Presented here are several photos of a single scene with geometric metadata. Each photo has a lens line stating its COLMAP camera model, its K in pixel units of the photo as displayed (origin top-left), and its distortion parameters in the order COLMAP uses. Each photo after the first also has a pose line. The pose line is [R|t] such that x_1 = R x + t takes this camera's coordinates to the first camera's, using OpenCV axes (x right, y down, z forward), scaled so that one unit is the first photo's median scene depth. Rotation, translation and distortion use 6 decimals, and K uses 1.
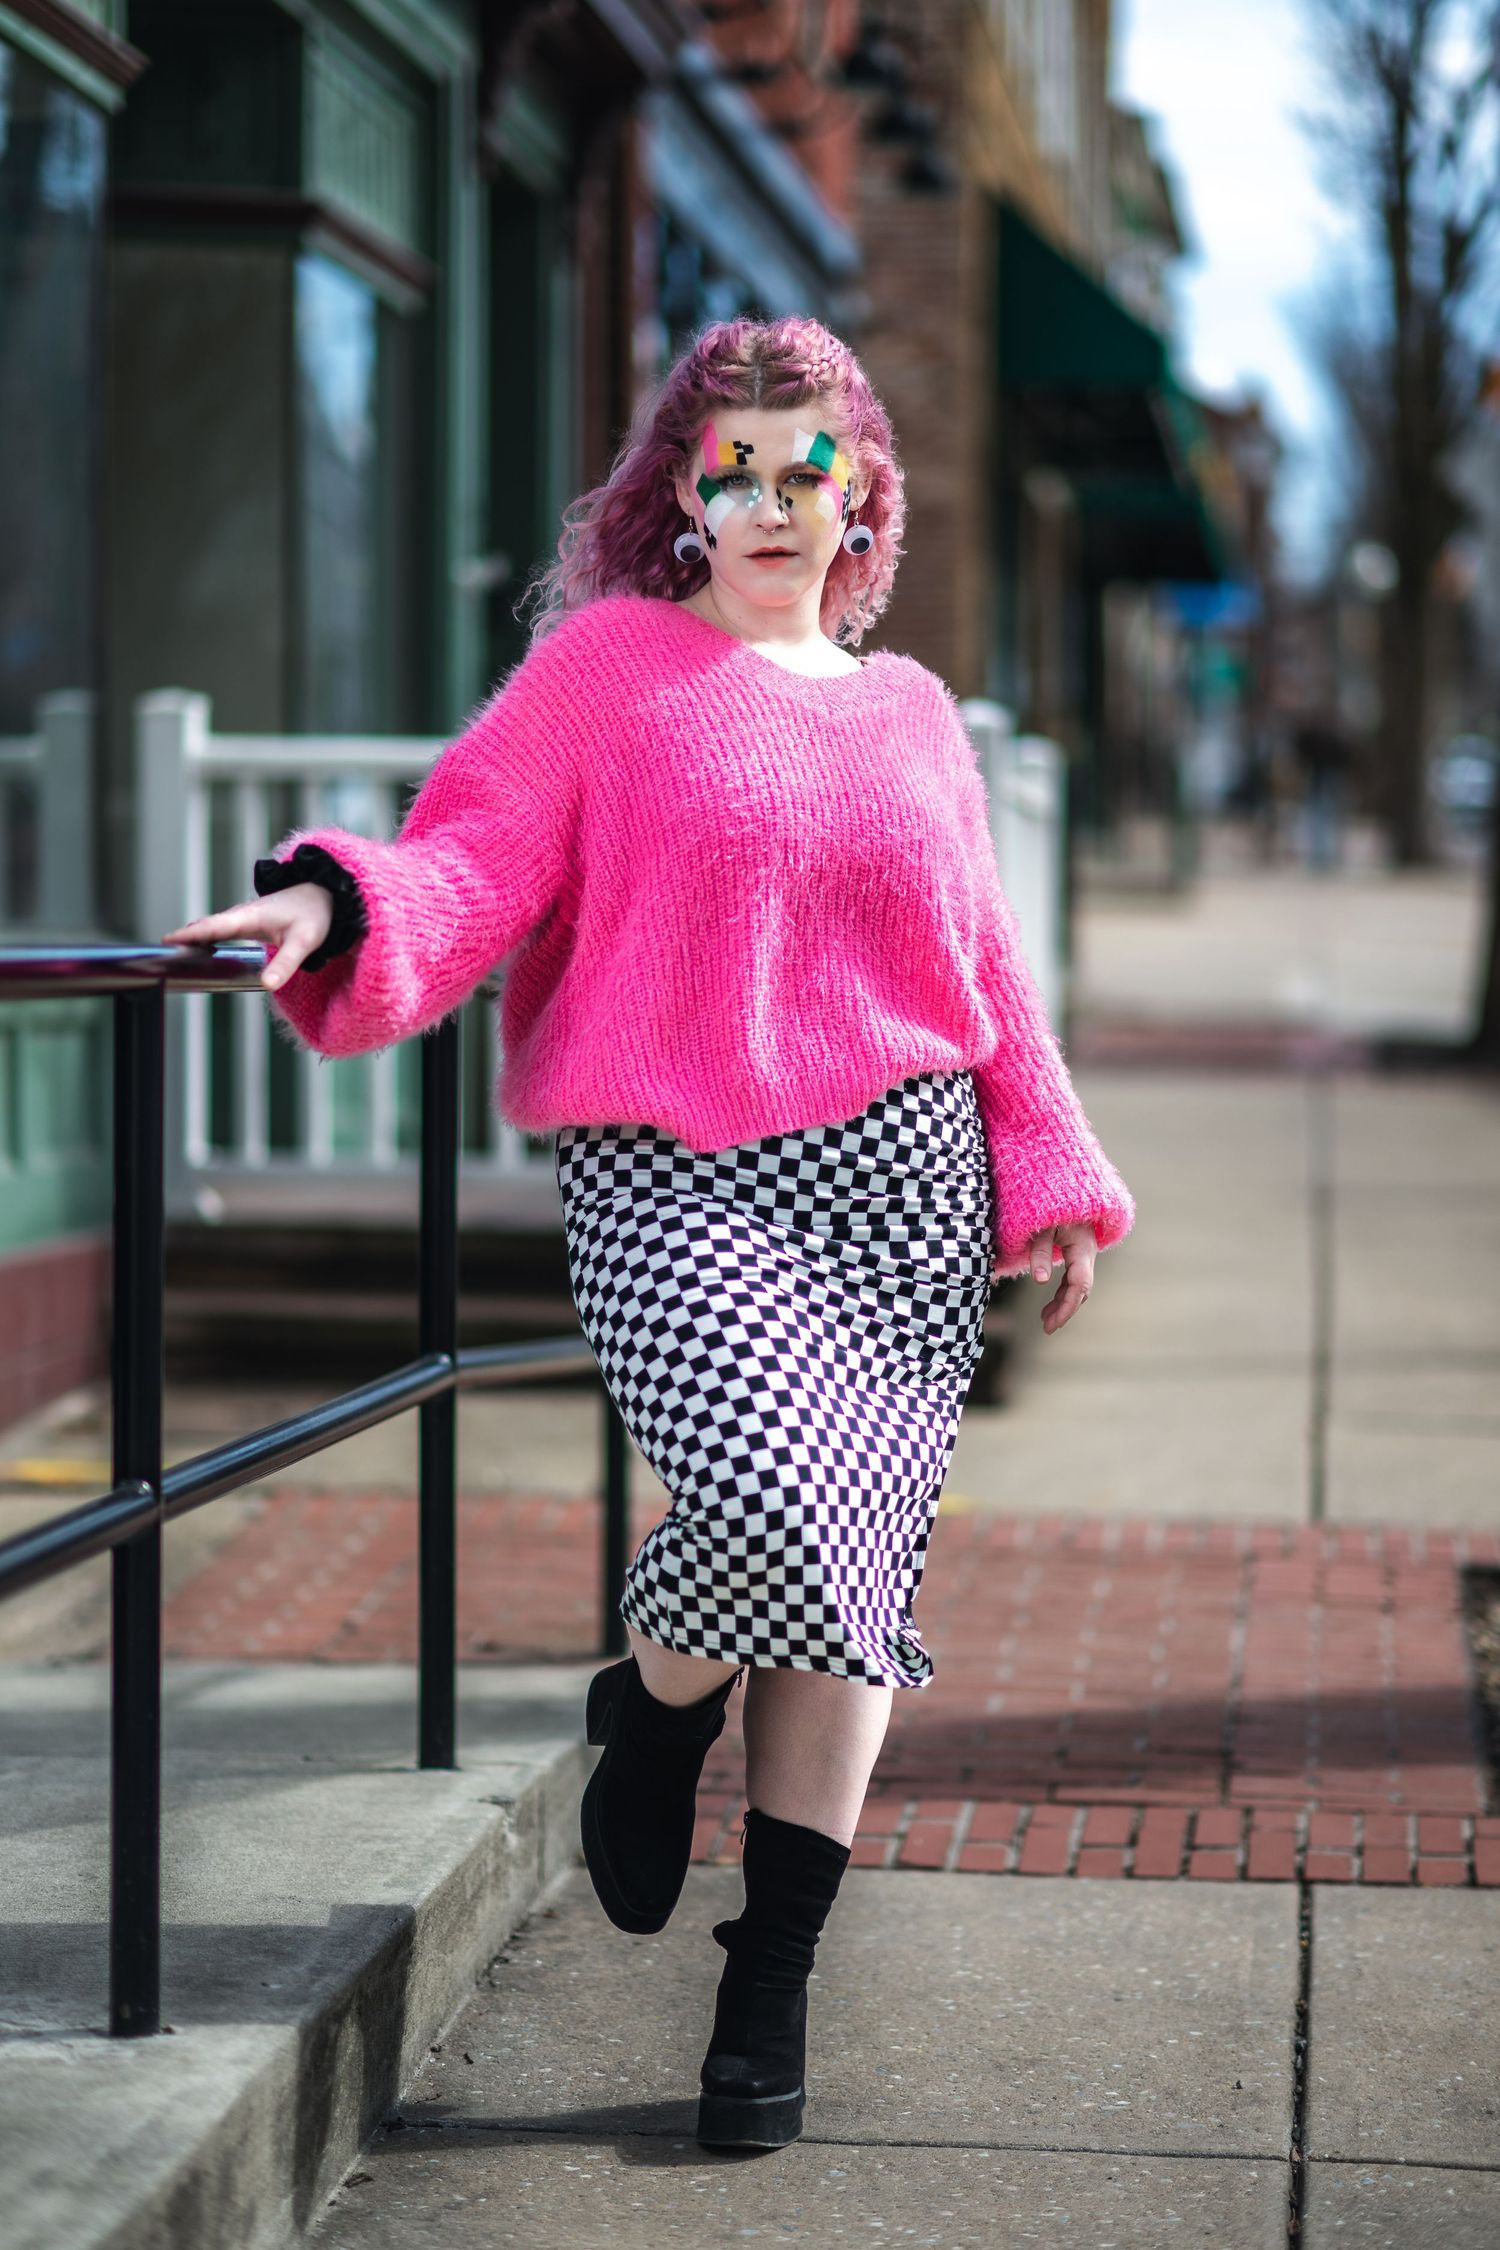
lens RADIAL K [[5492.9, 0, 750.0], [0, 5492.9, 1125.0], [0, 0, 1]] dist [-0.467528, 0.102110]
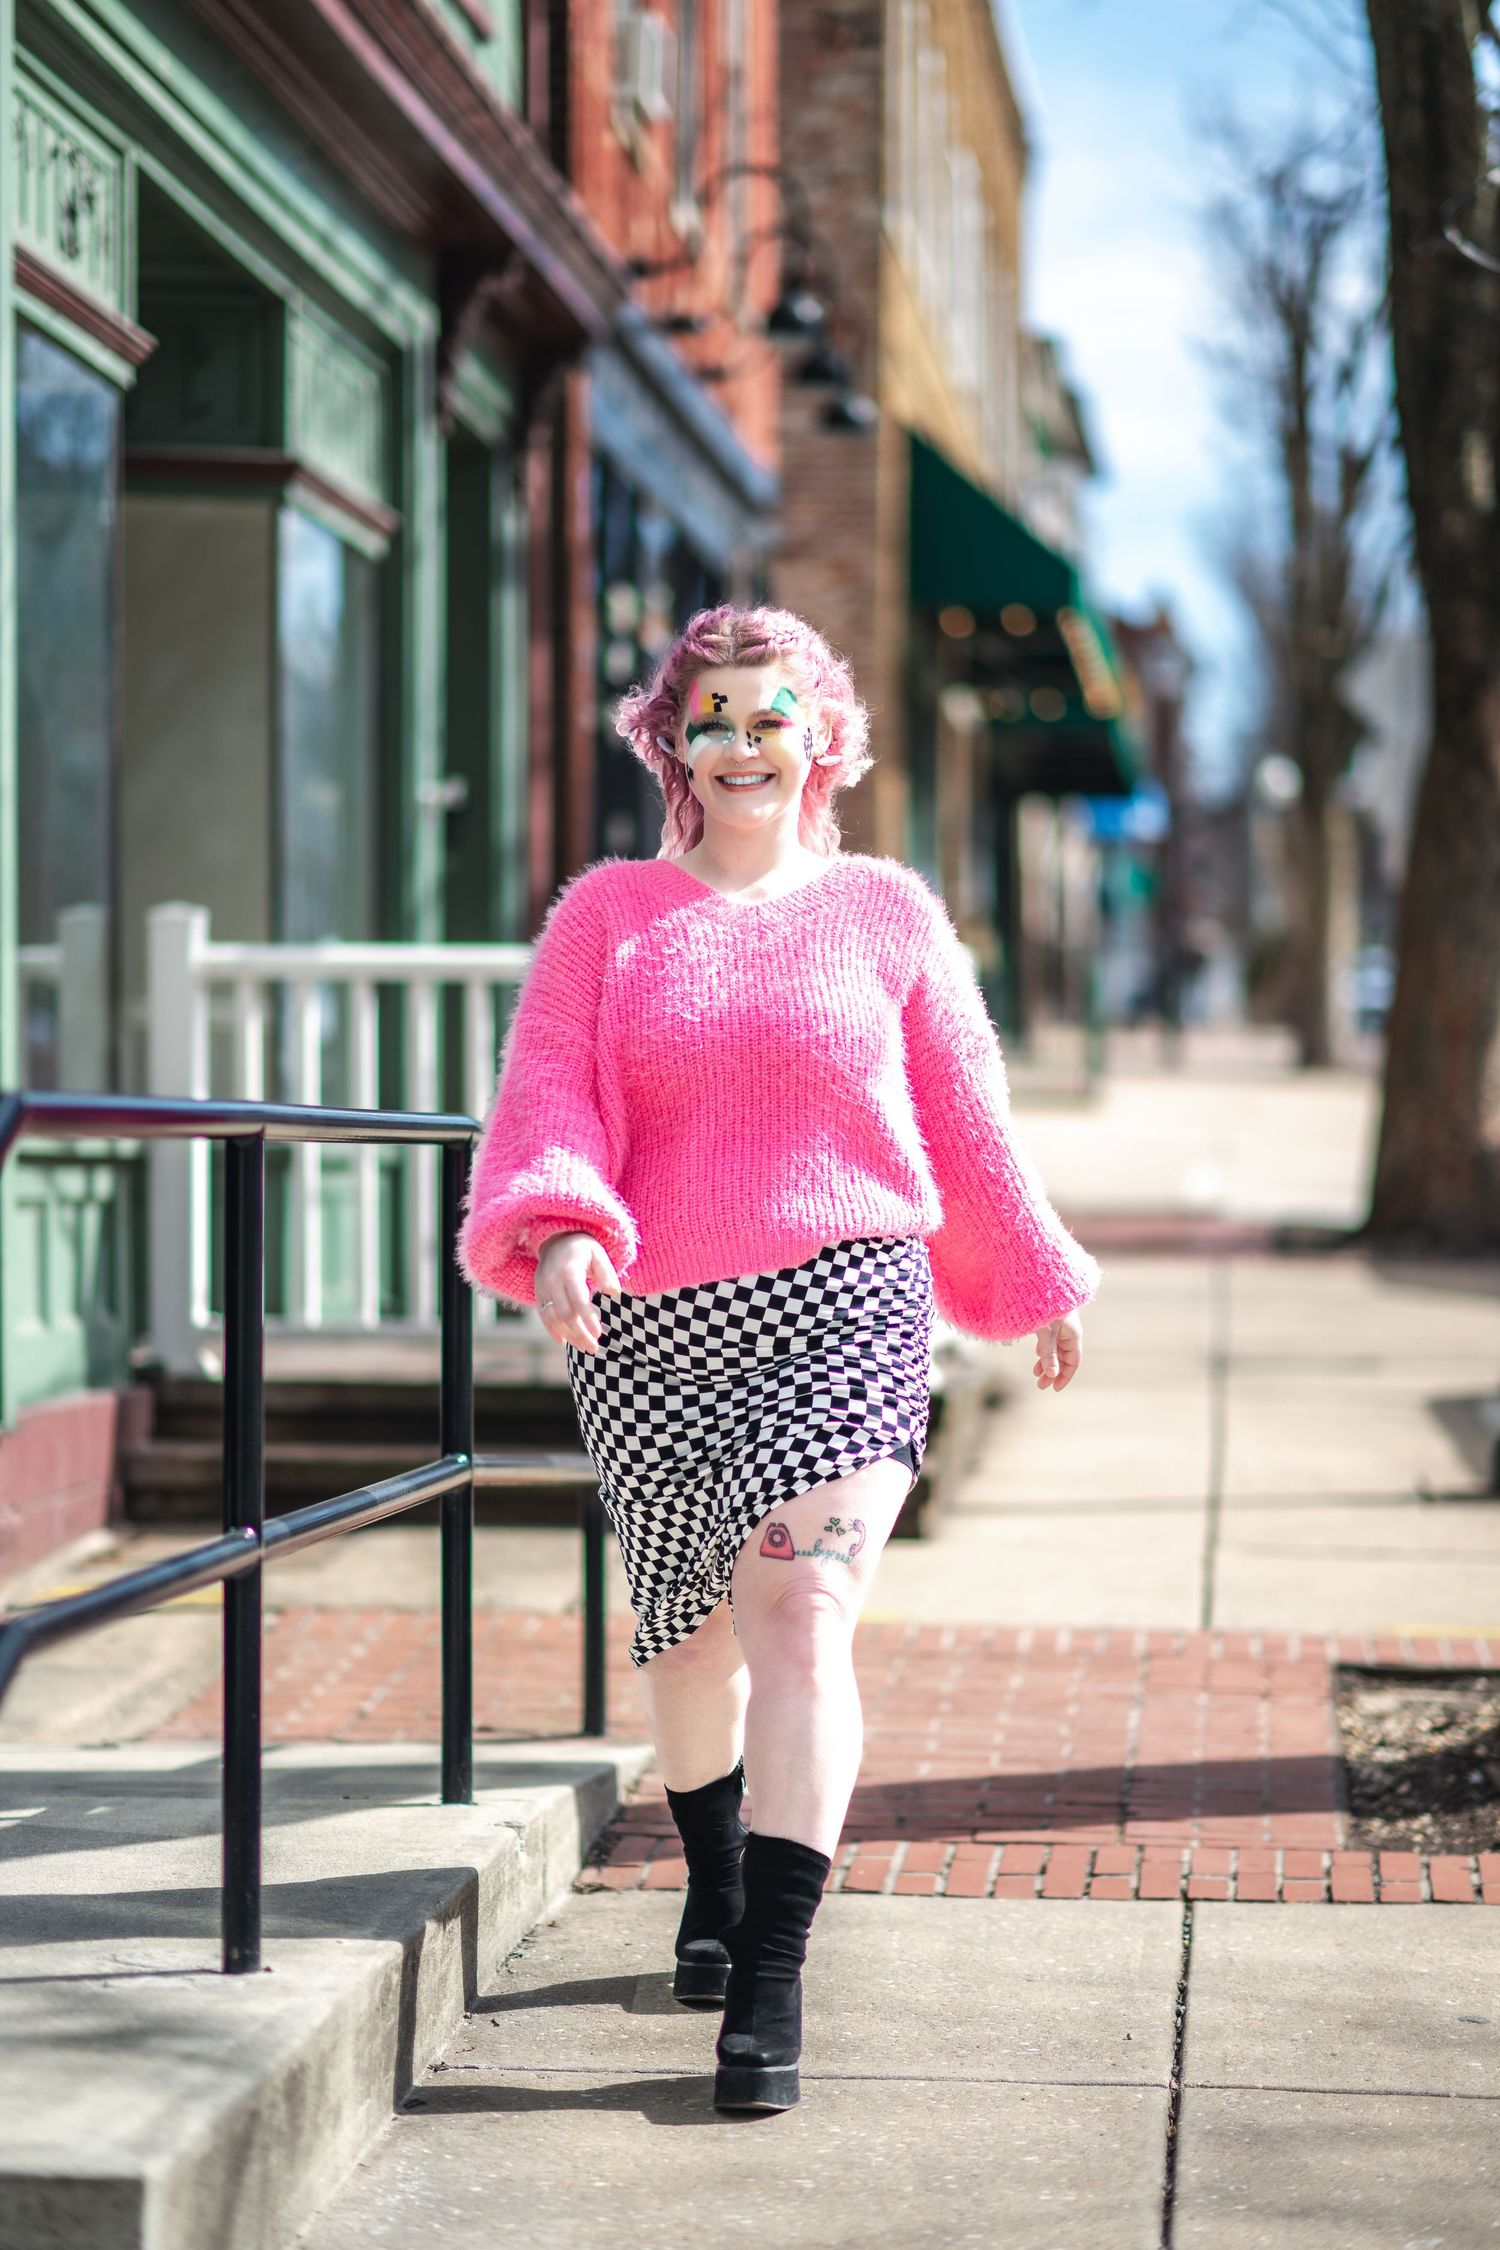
lens RADIAL K [[5512.2, 0, 795.4], [0, 5512.2, 1124.4], [0, 0, 1]] dist [-1.074478, 0.128538]
pose [[0.999701, -0.006084, 0.023680, -0.009507], [0.007007, 0.999210, -0.039115, 0.014768], [-0.023423, 0.039269, 0.998954, -0.165068]]
